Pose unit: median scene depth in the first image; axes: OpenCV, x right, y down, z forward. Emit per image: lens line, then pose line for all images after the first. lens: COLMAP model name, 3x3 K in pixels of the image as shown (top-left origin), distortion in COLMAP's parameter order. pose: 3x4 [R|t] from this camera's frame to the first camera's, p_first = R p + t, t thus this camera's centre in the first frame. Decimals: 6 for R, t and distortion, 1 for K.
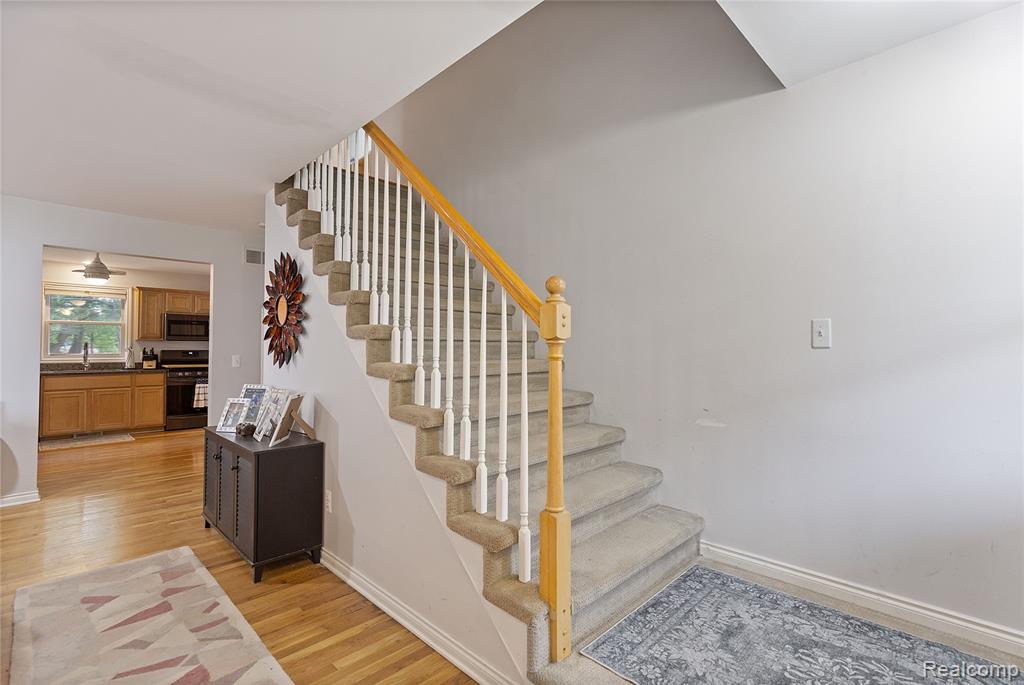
lens RADIAL K [[471.5, 0, 511.0], [0, 471.5, 343.6], [0, 0, 1]] dist [0.012337, 0.001601]
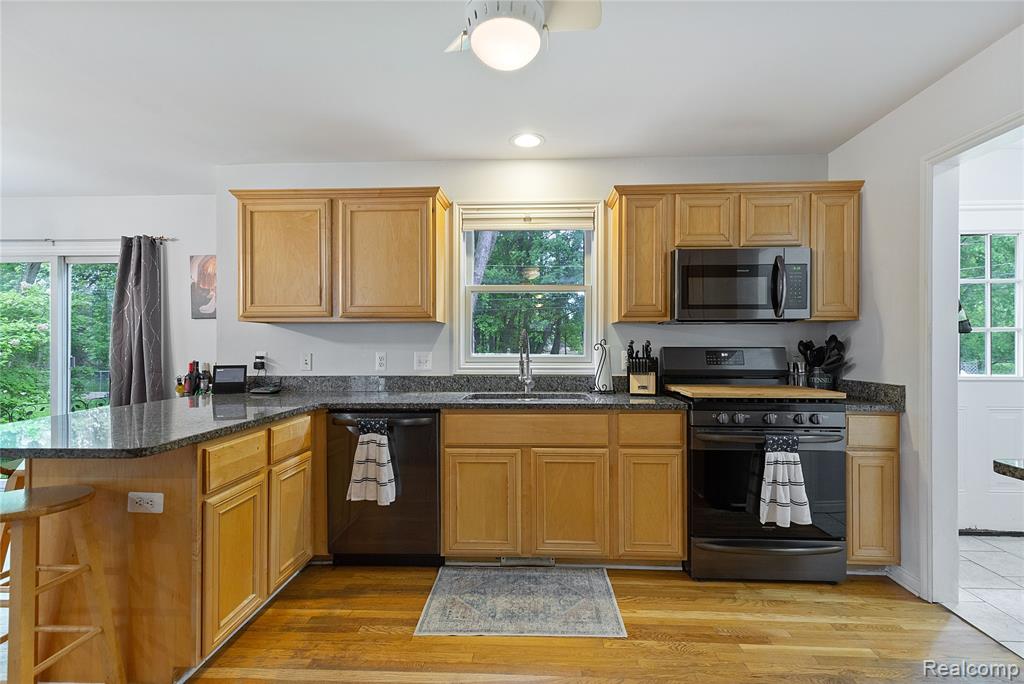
lens RADIAL K [[471.5, 0, 515.4], [0, 471.5, 346.8], [0, 0, 1]] dist [0.012337, 0.001601]
pose [[0.669694, -0.005398, -0.742617, -0.539405], [0.012137, 0.999920, 0.003676, 0.010923], [0.742538, -0.011475, 0.669706, 0.658719]]
